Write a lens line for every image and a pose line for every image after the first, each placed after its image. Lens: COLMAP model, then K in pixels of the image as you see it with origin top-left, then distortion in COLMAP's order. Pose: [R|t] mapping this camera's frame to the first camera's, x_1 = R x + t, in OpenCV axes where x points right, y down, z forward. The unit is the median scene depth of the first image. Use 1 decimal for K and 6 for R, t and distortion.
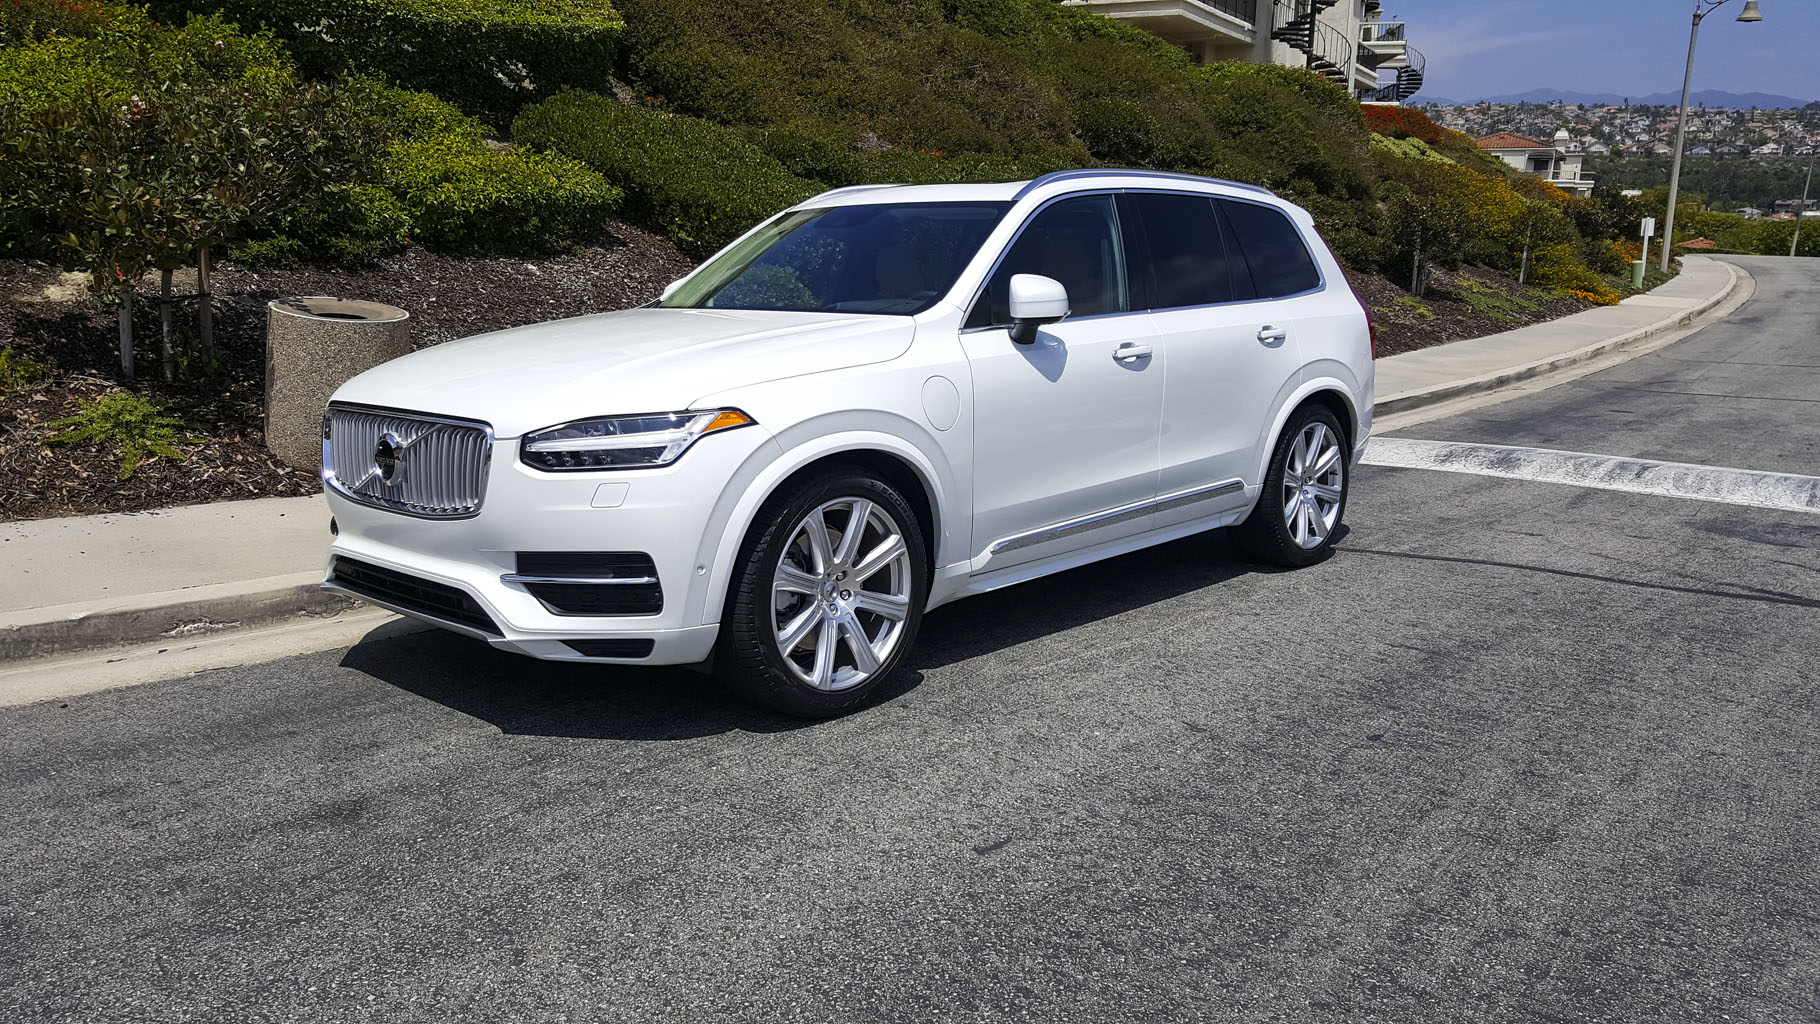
lens RADIAL K [[1375.7, 0, 897.7], [0, 1375.7, 530.7], [0, 0, 1]] dist [0.131654, -0.207628]
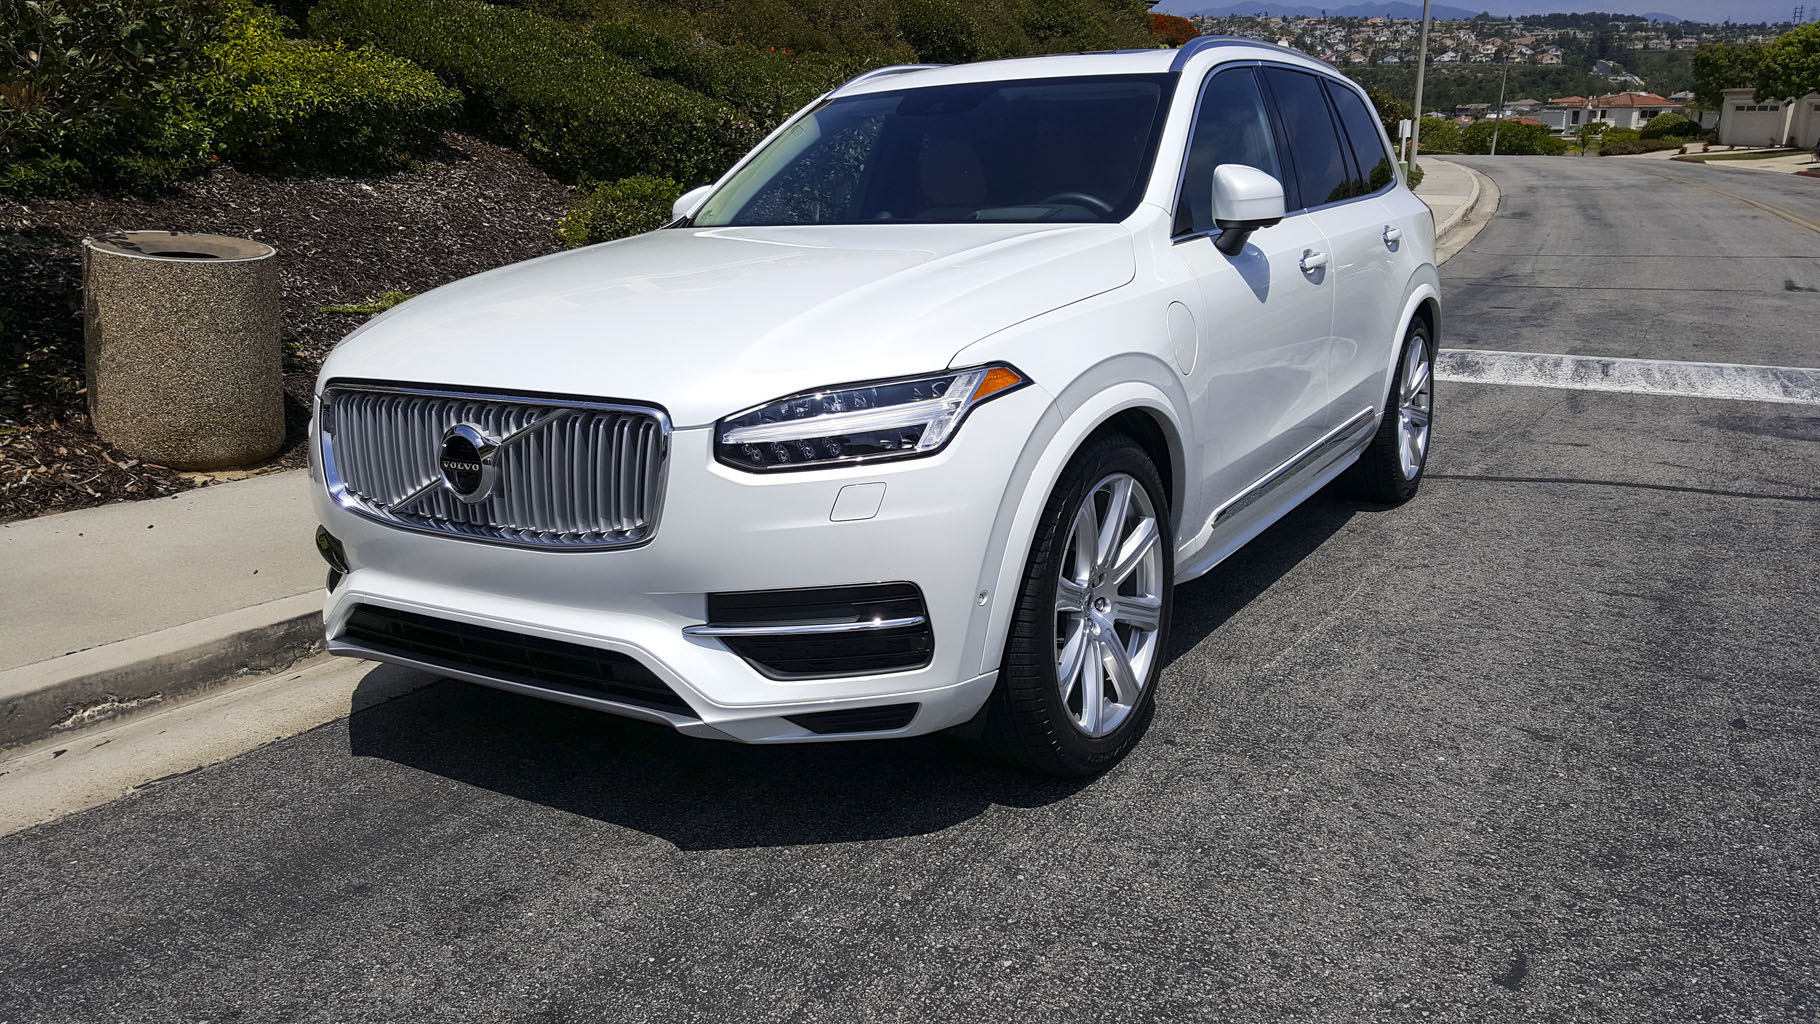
lens RADIAL K [[1383.1, 0, 927.4], [0, 1383.1, 511.5], [0, 0, 1]] dist [0.055937, -0.072390]
pose [[0.978485, -0.071238, 0.193630, -0.177072], [0.062584, 0.996764, 0.050454, -0.030665], [-0.196597, -0.037250, 0.979776, 0.190175]]
